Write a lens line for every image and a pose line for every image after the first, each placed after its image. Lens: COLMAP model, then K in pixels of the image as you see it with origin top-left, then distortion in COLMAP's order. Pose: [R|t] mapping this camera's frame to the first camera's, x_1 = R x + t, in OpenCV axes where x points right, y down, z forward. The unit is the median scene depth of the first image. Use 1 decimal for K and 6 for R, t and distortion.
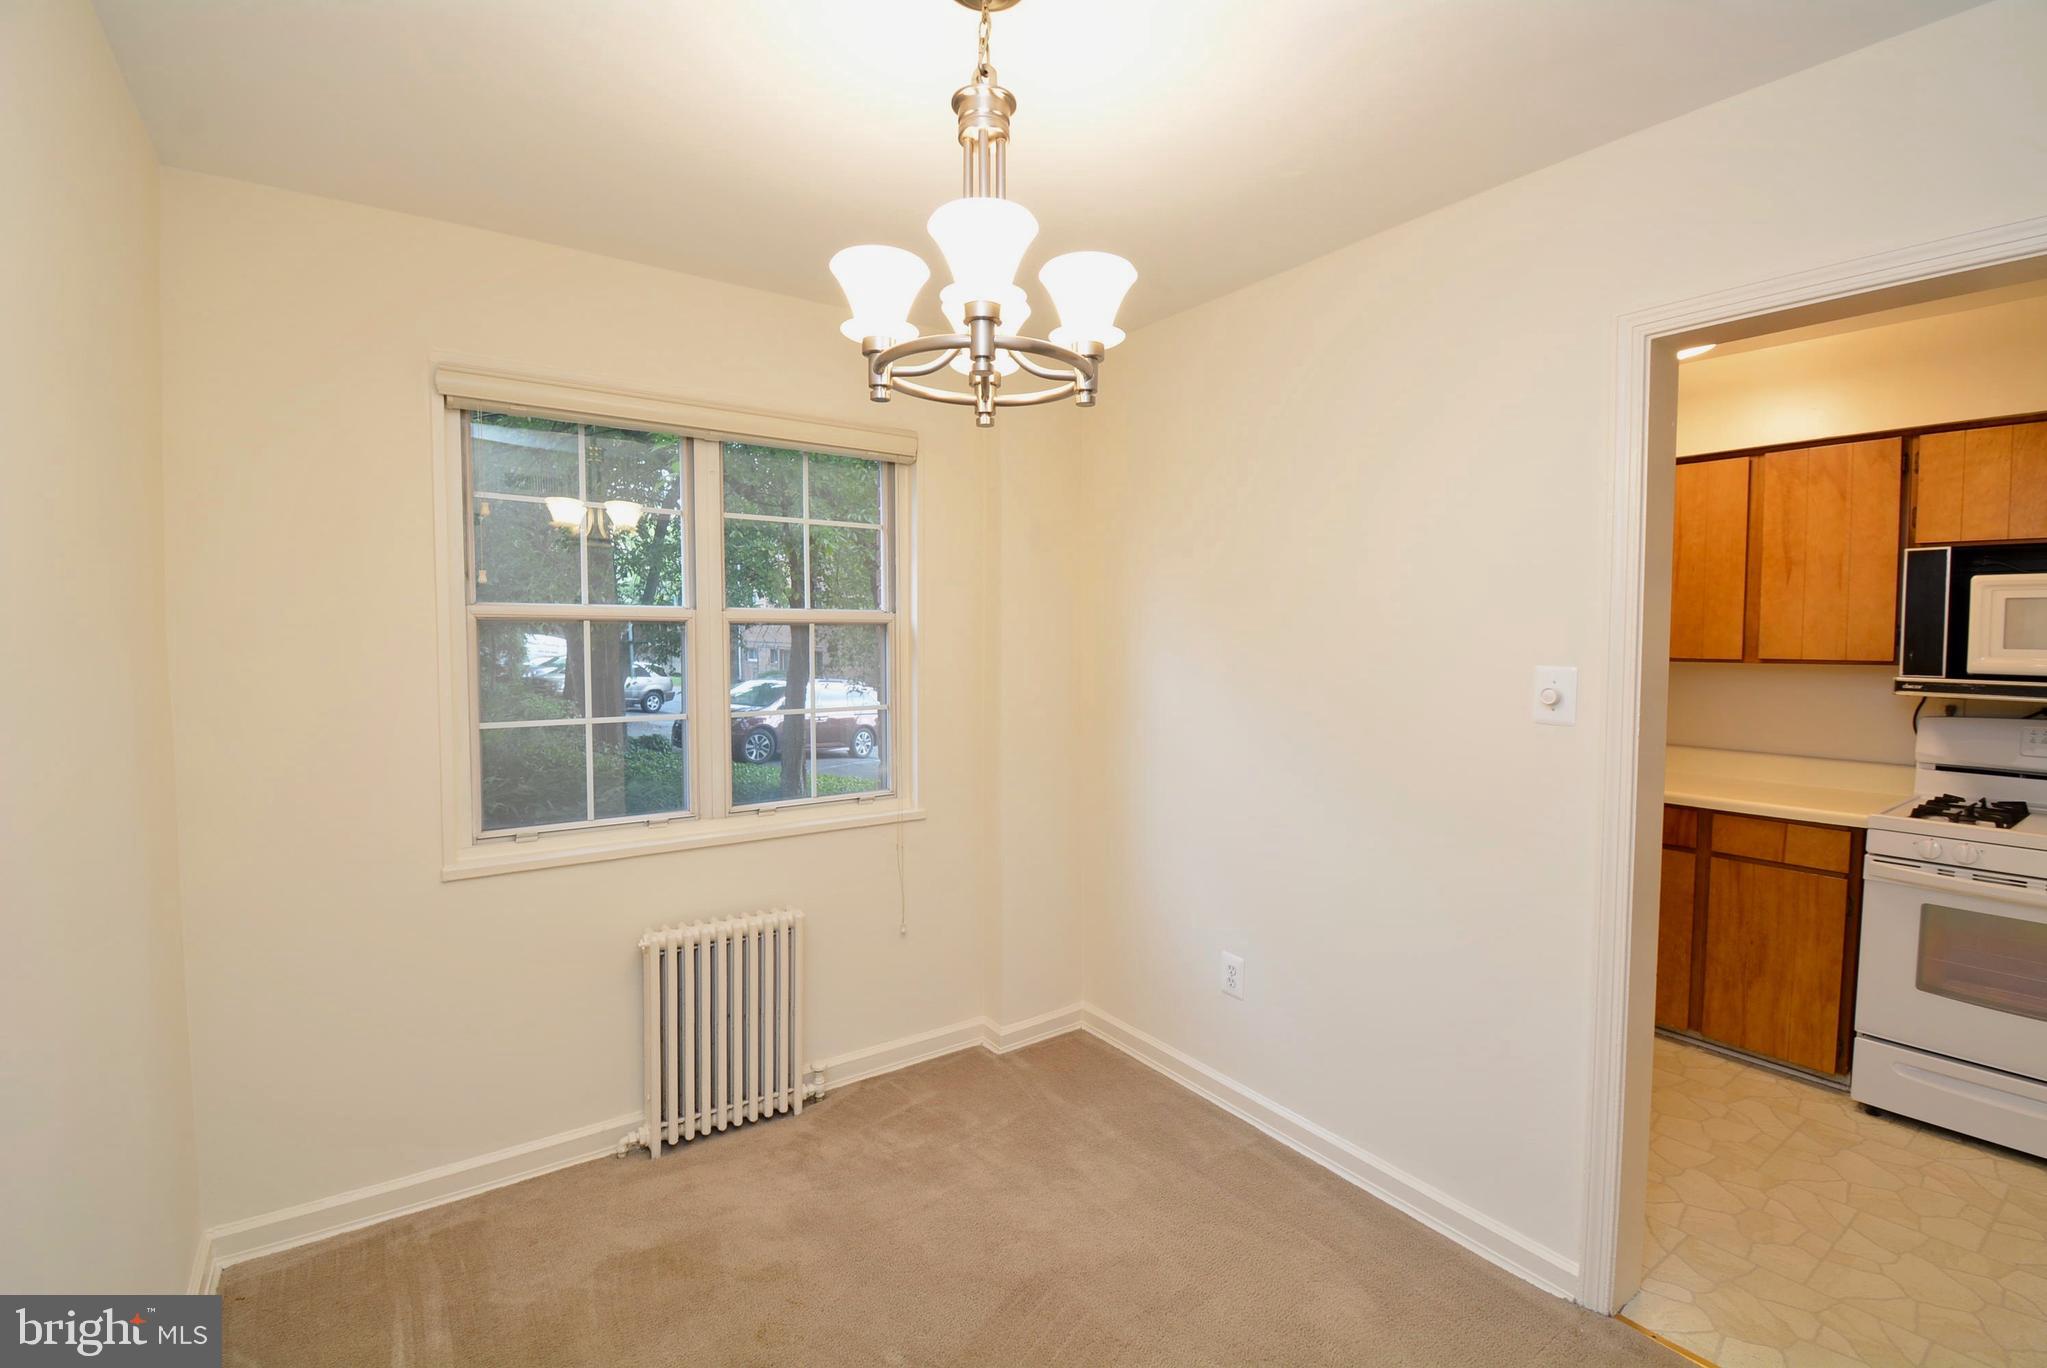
lens RADIAL K [[914.7, 0, 1033.5], [0, 914.7, 681.0], [0, 0, 1]] dist [0.014474, -0.024952]
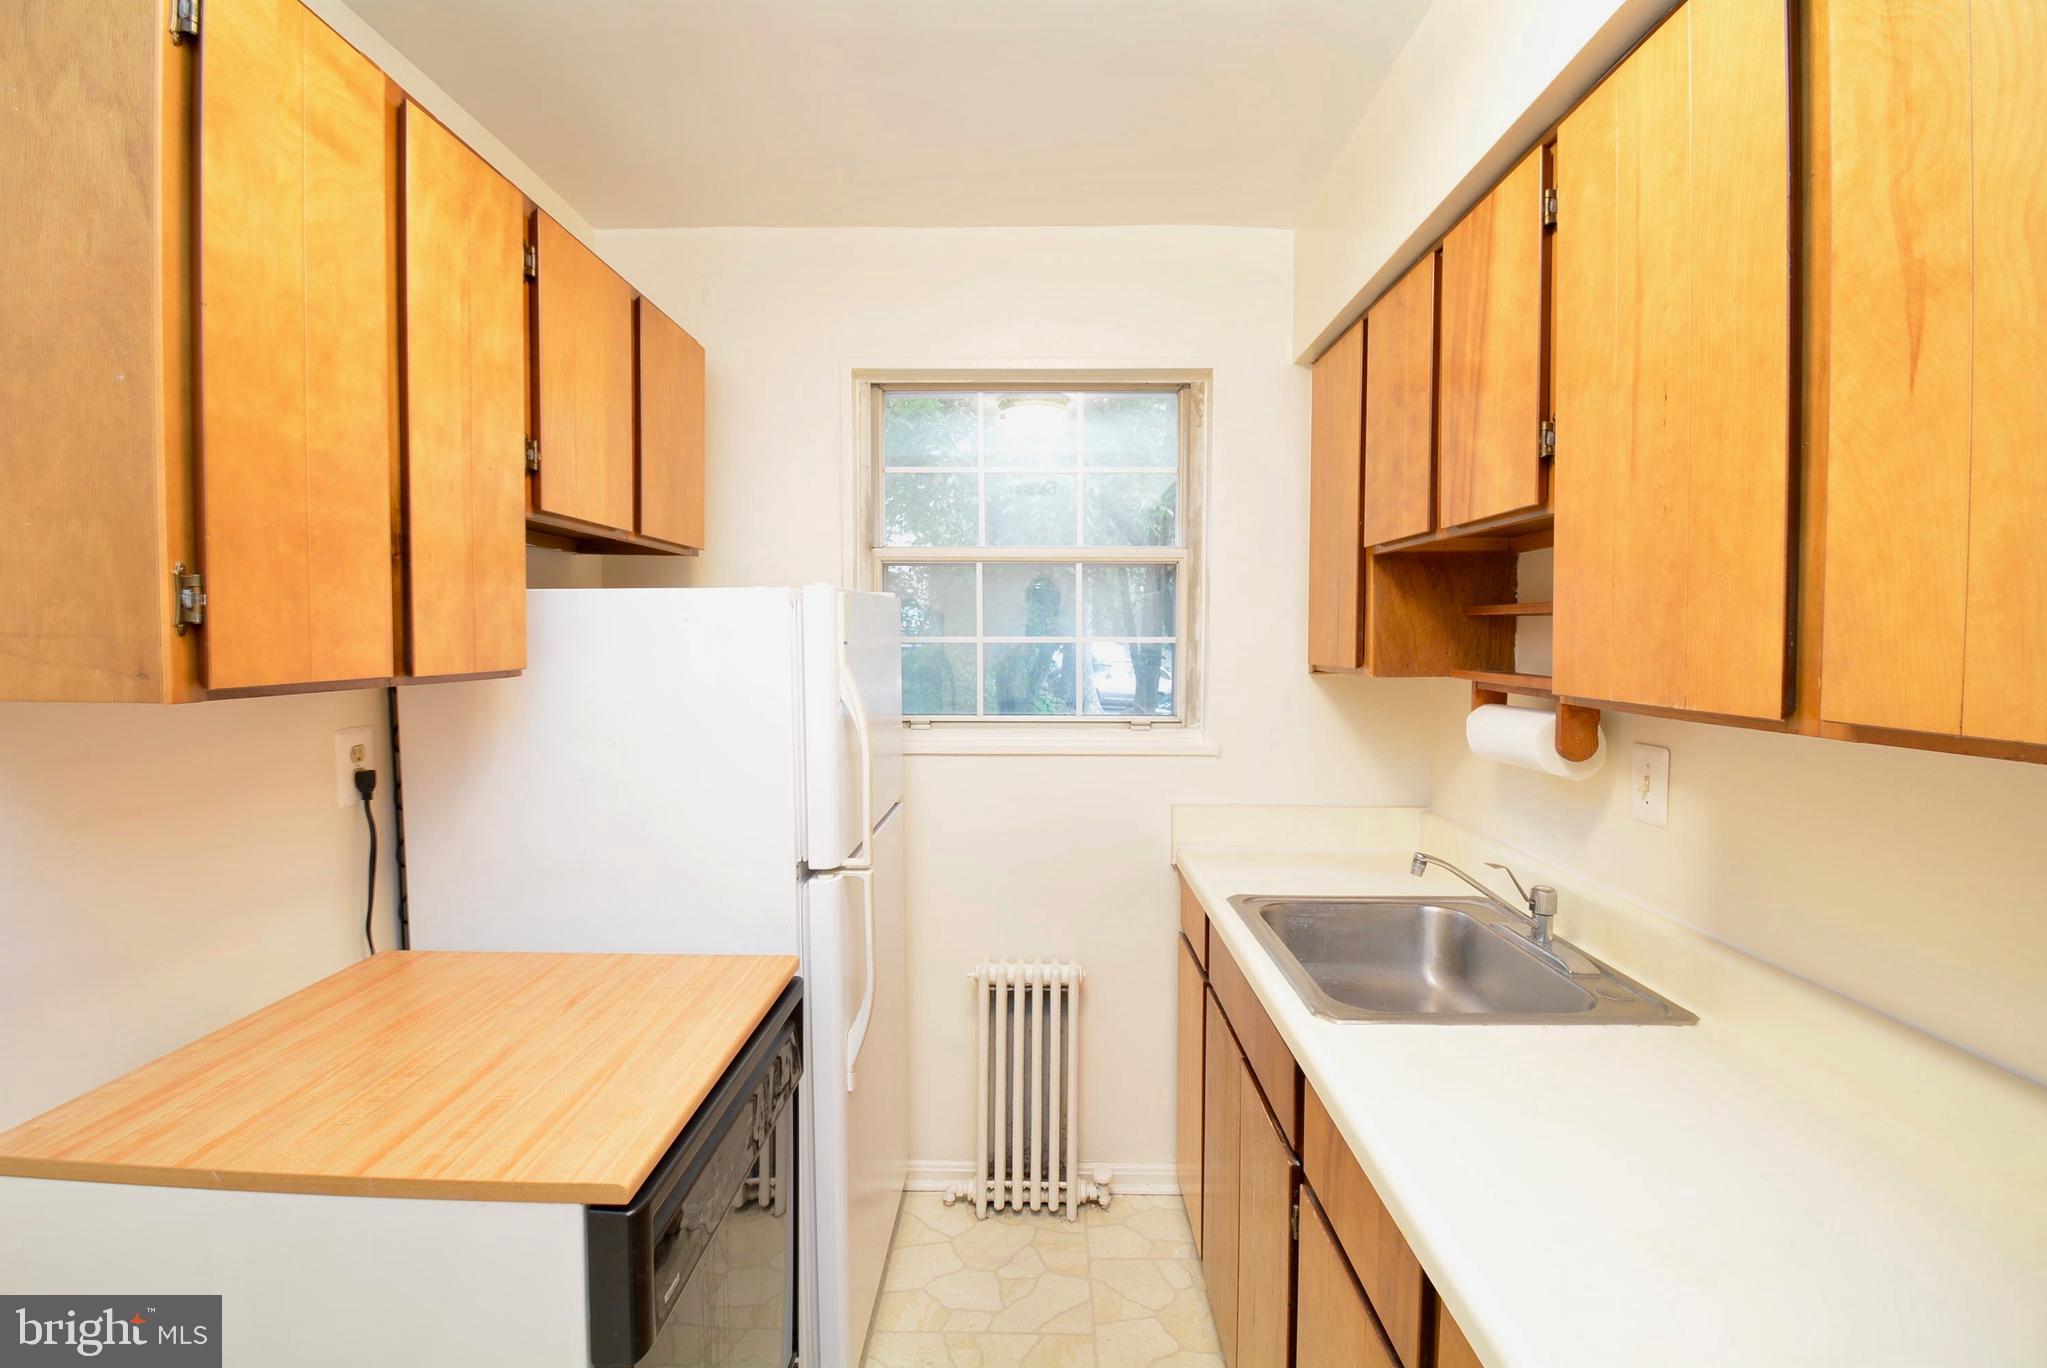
lens RADIAL K [[911.7, 0, 1019.7], [0, 911.7, 680.8], [0, 0, 1]] dist [0.007719, -0.024144]
pose [[0.806827, 0.029268, -0.590062, 0.880611], [-0.033363, 0.999435, 0.003955, -0.033835], [0.589845, 0.016495, 0.807348, 0.792711]]
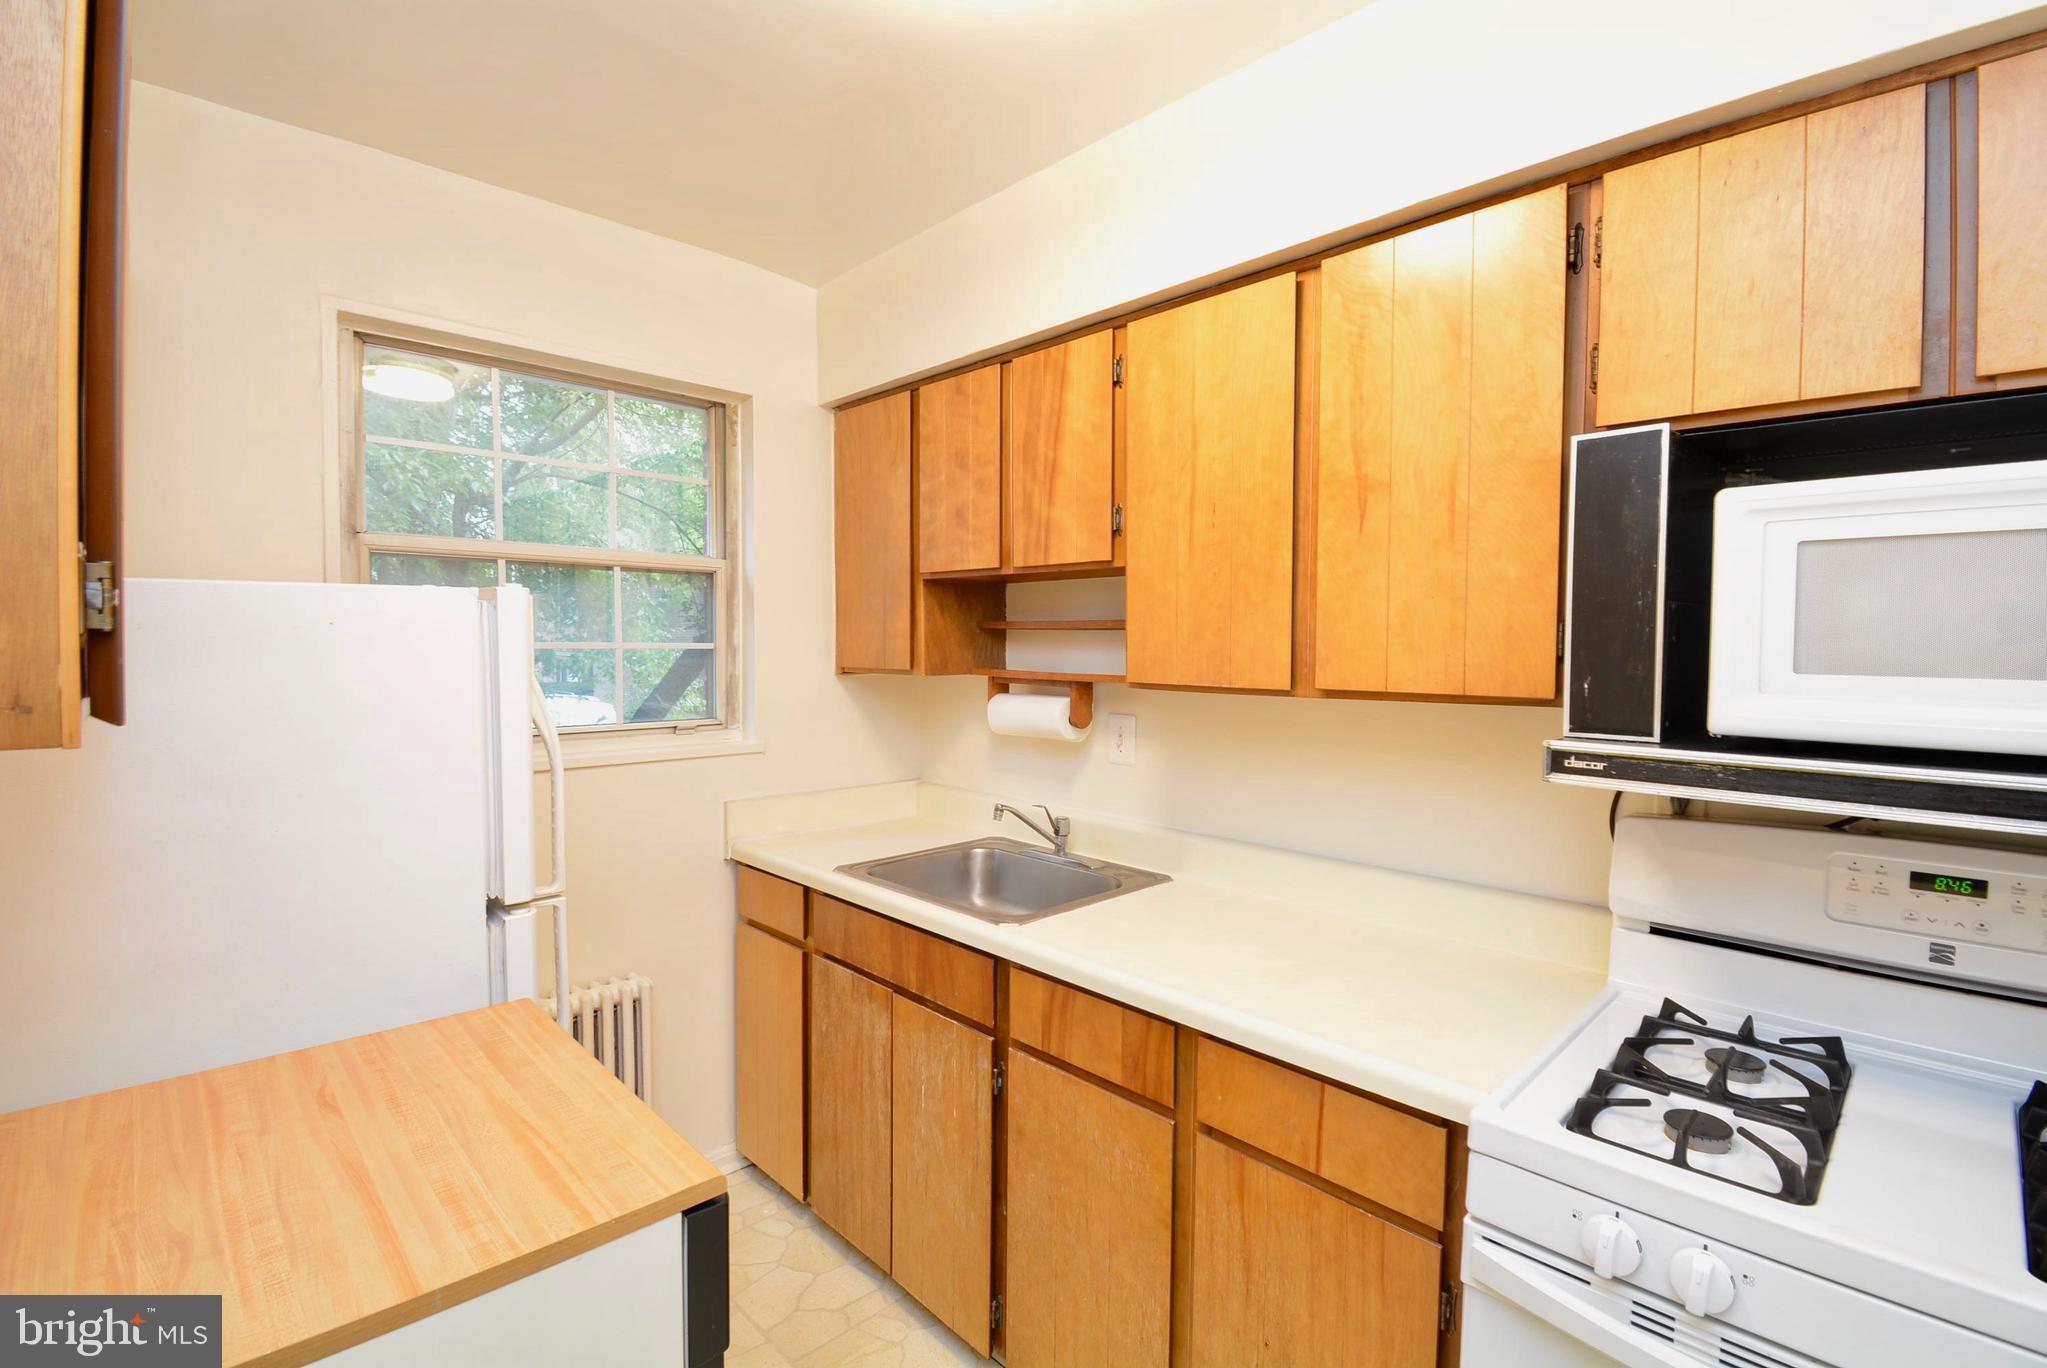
lens RADIAL K [[914.7, 0, 1033.5], [0, 914.7, 681.0], [0, 0, 1]] dist [0.014474, -0.024952]
pose [[0.987845, -0.001603, 0.155431, 0.658515], [0.003407, 0.999930, -0.011343, -0.027706], [-0.155402, 0.011735, 0.987782, 0.629181]]
